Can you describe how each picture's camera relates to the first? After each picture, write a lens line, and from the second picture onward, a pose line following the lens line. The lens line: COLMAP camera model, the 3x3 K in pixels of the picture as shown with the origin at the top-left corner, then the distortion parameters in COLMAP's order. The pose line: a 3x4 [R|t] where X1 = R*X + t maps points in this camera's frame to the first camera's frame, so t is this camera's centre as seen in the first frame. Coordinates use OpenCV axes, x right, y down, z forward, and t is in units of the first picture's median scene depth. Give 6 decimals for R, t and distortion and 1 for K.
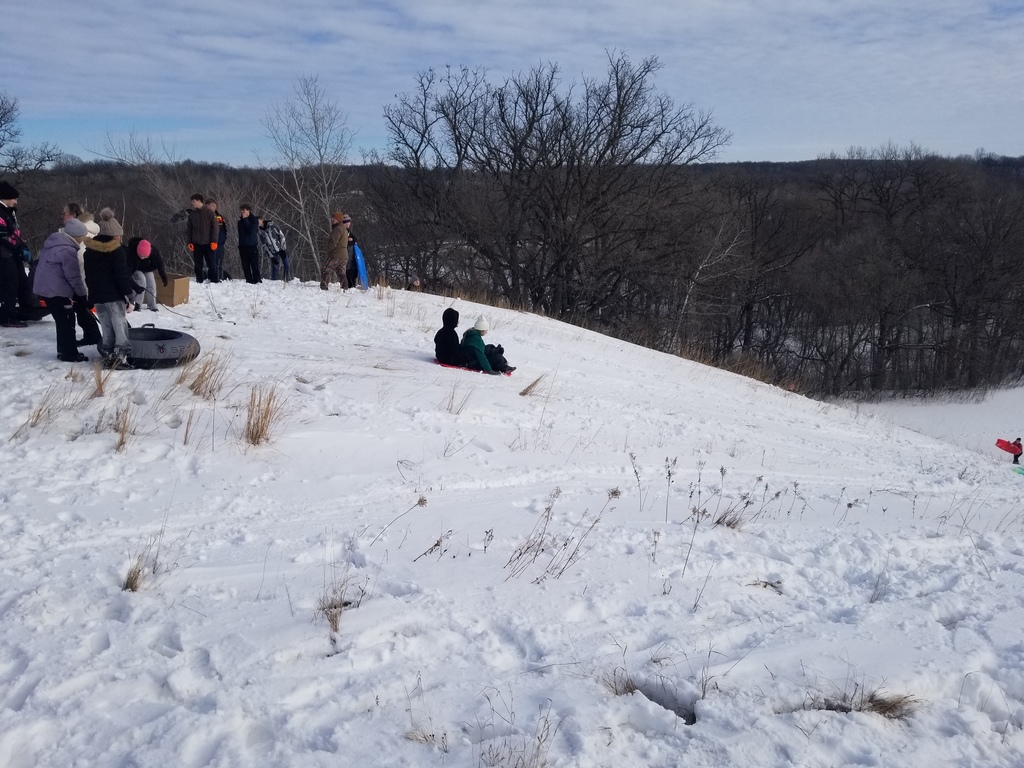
lens RADIAL K [[798.0, 0, 506.6], [0, 798.0, 403.6], [0, 0, 1]] dist [0.080425, -0.136651]
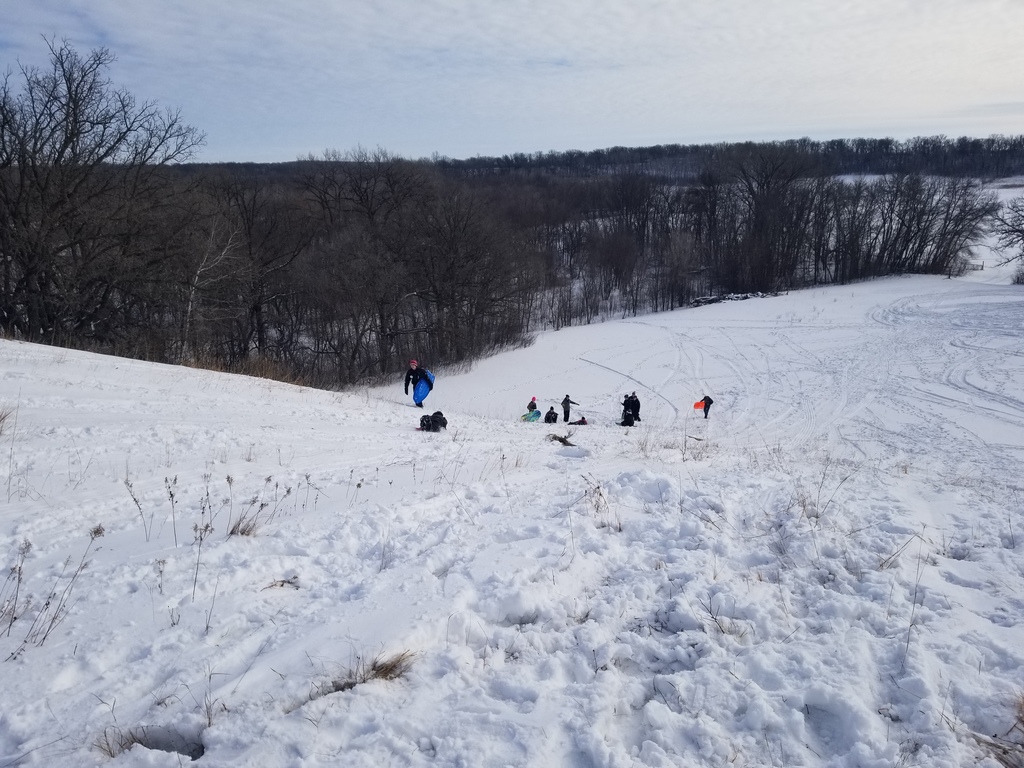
lens RADIAL K [[798.0, 0, 501.4], [0, 798.0, 404.5], [0, 0, 1]] dist [0.080425, -0.136651]
pose [[0.831700, -0.156112, 0.532827, 0.005928], [0.156296, 0.986679, 0.045121, 0.000264], [-0.532773, 0.045751, 0.845020, -0.000118]]
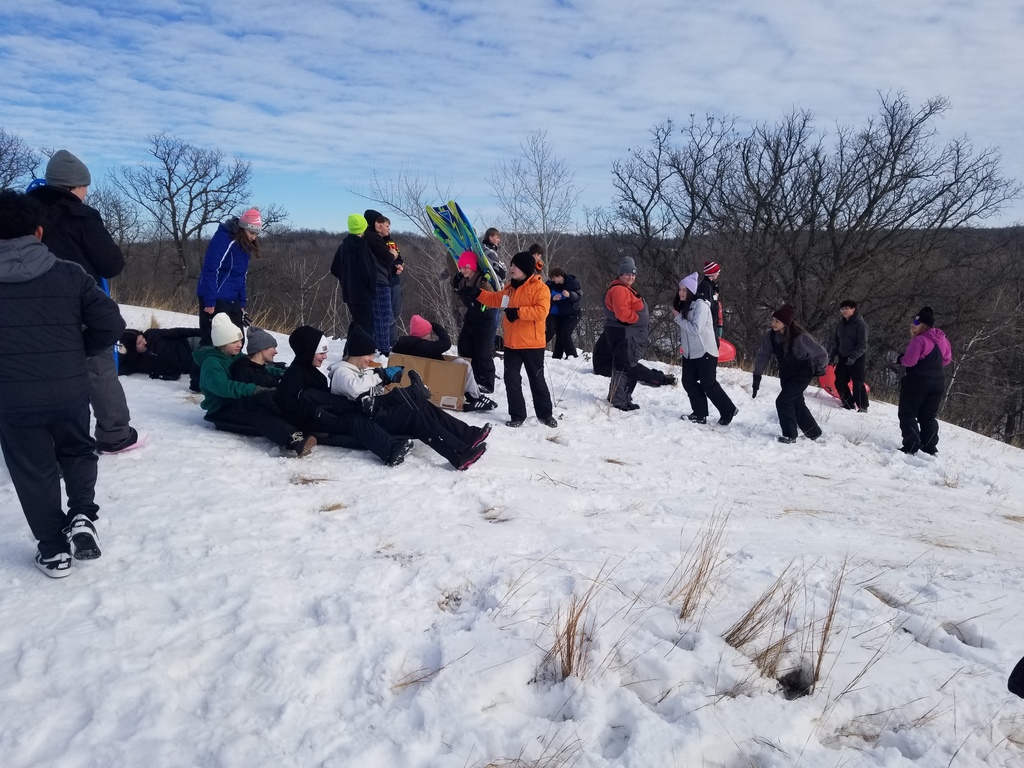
lens RADIAL K [[798.0, 0, 506.3], [0, 798.0, 395.9], [0, 0, 1]] dist [0.080425, -0.136651]
pose [[0.978643, 0.039061, -0.201820, -0.081109], [-0.056561, 0.995052, -0.081682, -0.019586], [0.197631, 0.091353, 0.976011, 0.104528]]
